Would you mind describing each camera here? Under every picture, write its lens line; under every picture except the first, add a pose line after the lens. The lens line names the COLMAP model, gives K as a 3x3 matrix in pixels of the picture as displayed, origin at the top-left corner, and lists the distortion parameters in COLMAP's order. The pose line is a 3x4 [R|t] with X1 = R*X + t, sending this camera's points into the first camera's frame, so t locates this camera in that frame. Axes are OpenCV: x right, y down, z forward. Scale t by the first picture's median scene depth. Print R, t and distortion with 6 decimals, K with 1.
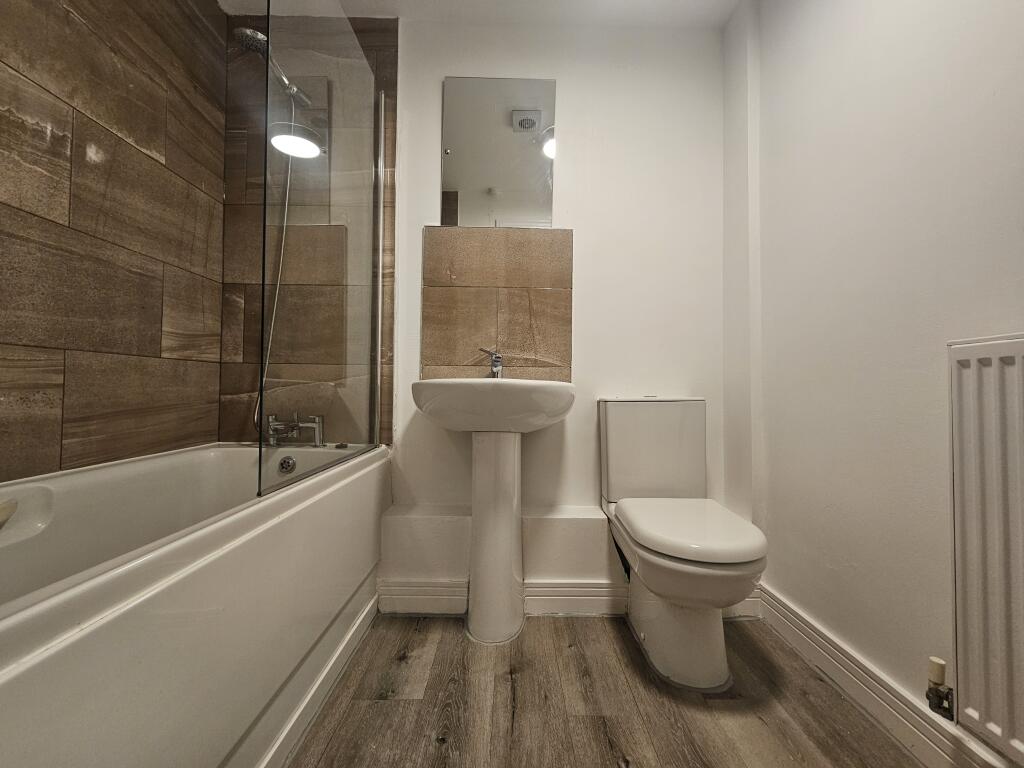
lens RADIAL K [[423.8, 0, 513.9], [0, 423.8, 387.1], [0, 0, 1]] dist [0.003425, -0.000076]
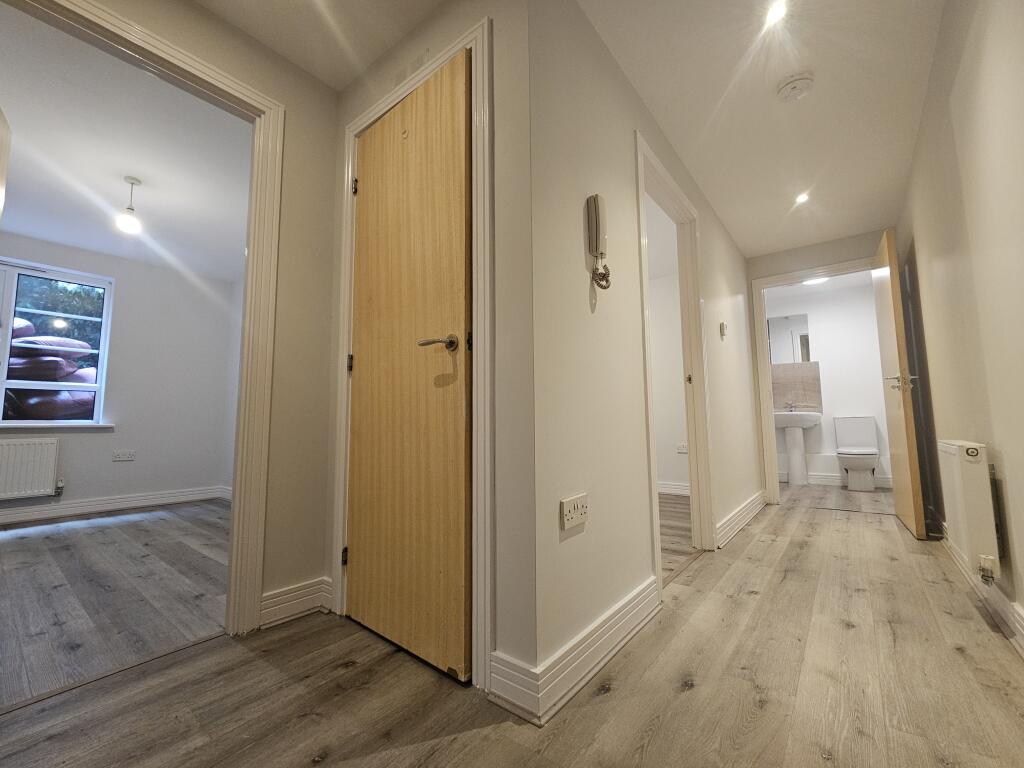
lens RADIAL K [[423.8, 0, 511.0], [0, 423.8, 379.2], [0, 0, 1]] dist [0.003425, -0.000076]
pose [[0.767458, -0.076702, -0.636494, 0.411424], [0.038962, 0.996562, -0.073114, -0.120709], [0.639914, 0.031313, 0.767809, -3.036740]]
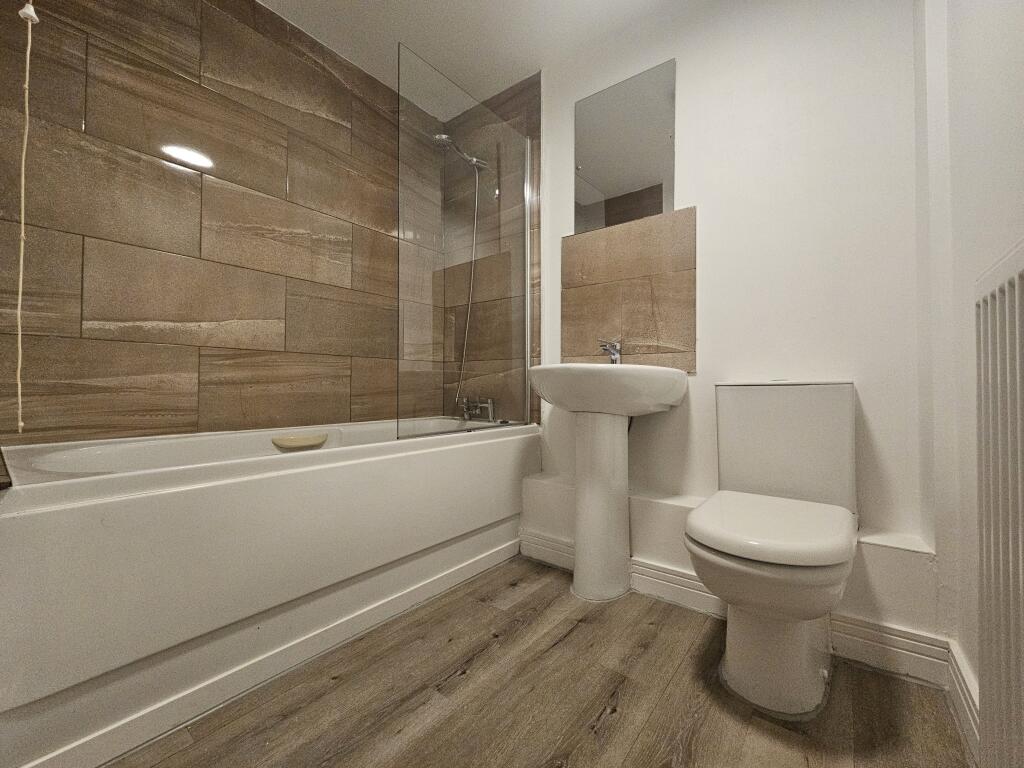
lens RADIAL K [[423.8, 0, 516.1], [0, 423.8, 389.2], [0, 0, 1]] dist [0.003425, -0.000076]
pose [[0.787300, -0.002034, -0.616567, 0.446582], [0.005123, 0.999982, 0.003243, 0.036180], [0.616549, -0.005712, 0.787296, 0.000004]]
